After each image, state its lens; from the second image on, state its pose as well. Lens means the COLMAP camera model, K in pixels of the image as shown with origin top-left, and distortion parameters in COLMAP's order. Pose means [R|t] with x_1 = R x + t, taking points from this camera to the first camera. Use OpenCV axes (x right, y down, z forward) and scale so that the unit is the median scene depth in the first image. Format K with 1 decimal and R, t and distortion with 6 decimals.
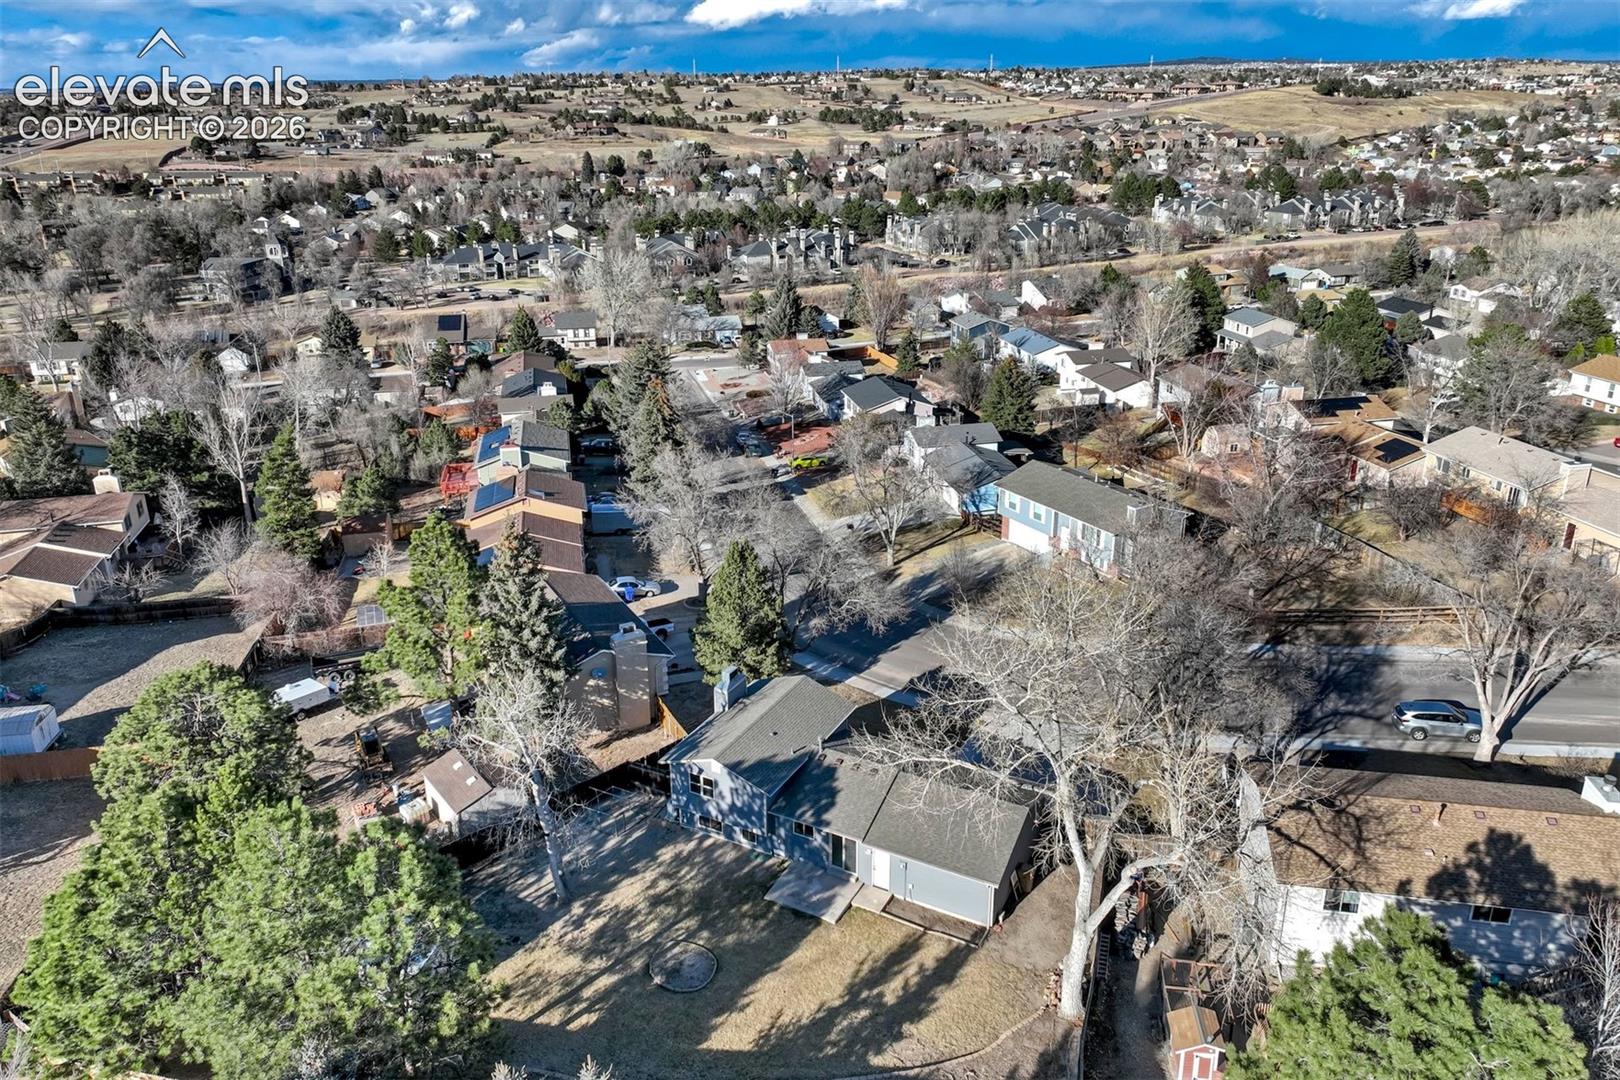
lens RADIAL K [[1132.9, 0, 810.0], [0, 1132.9, 540.0], [0, 0, 1]] dist [0.013535, -0.001654]
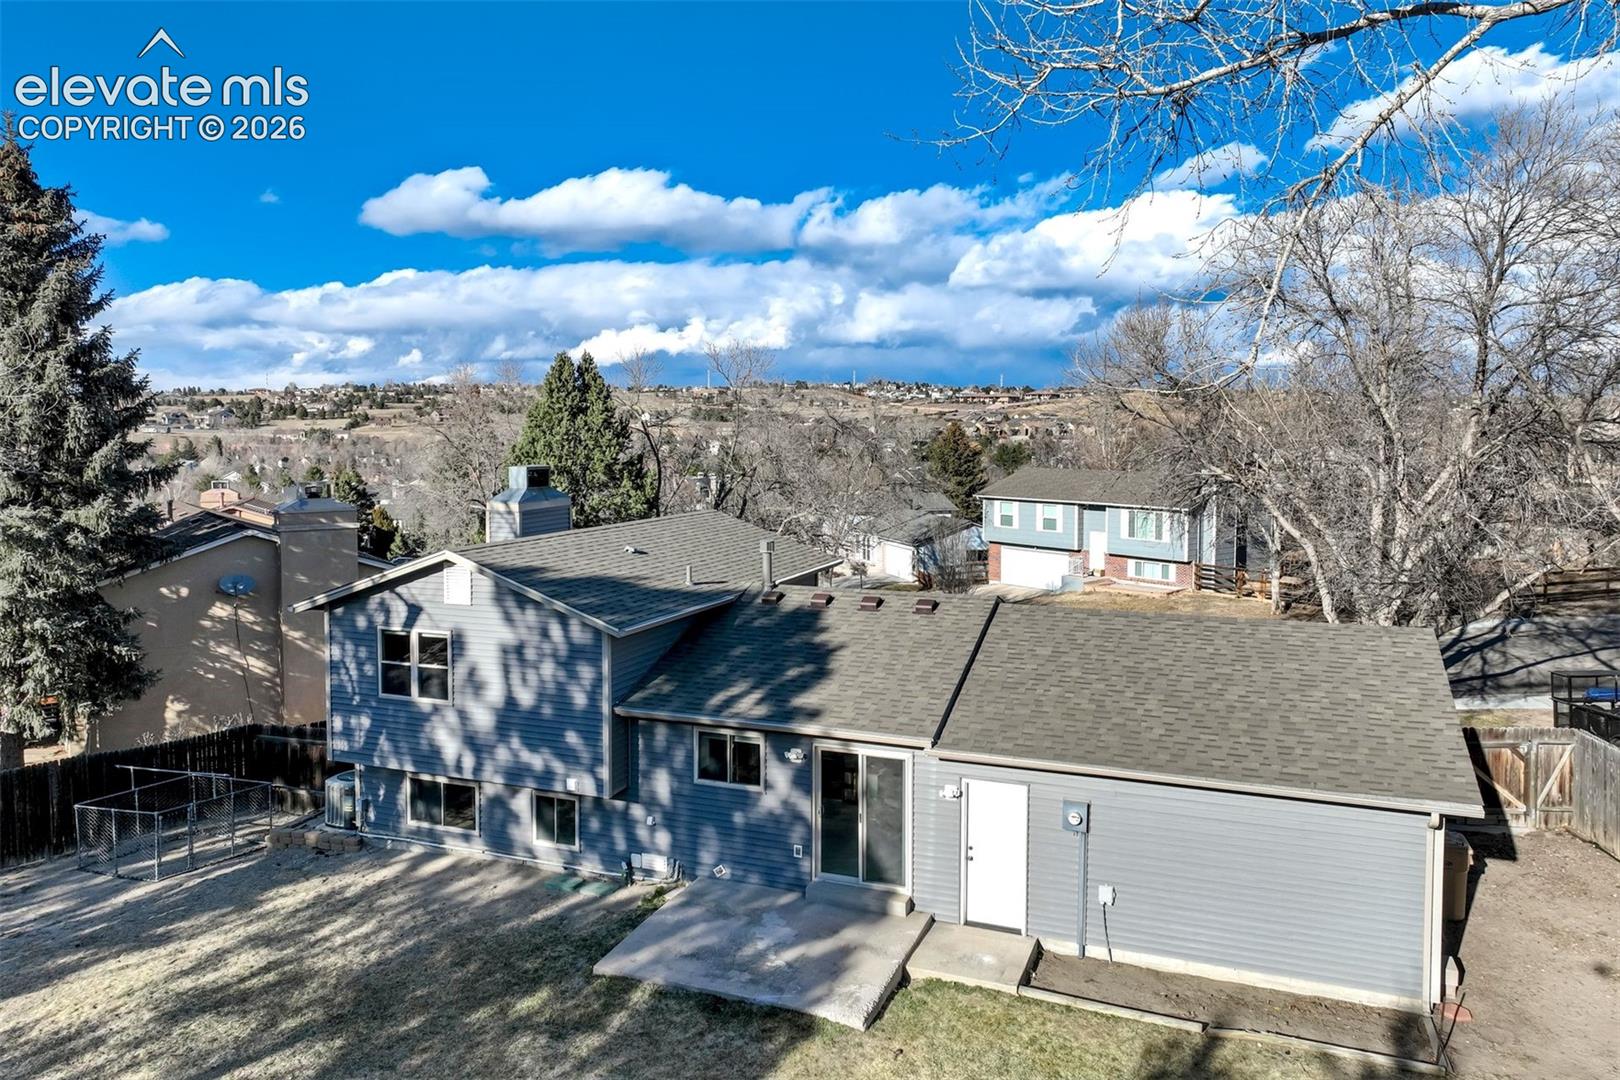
lens RADIAL K [[1132.9, 0, 810.0], [0, 1132.9, 540.0], [0, 0, 1]] dist [0.013535, -0.001654]
pose [[0.993506, -0.001455, 0.113770, -0.018714], [0.033443, 0.959482, -0.279777, 0.277029], [-0.108753, 0.281765, 0.953300, 0.656917]]
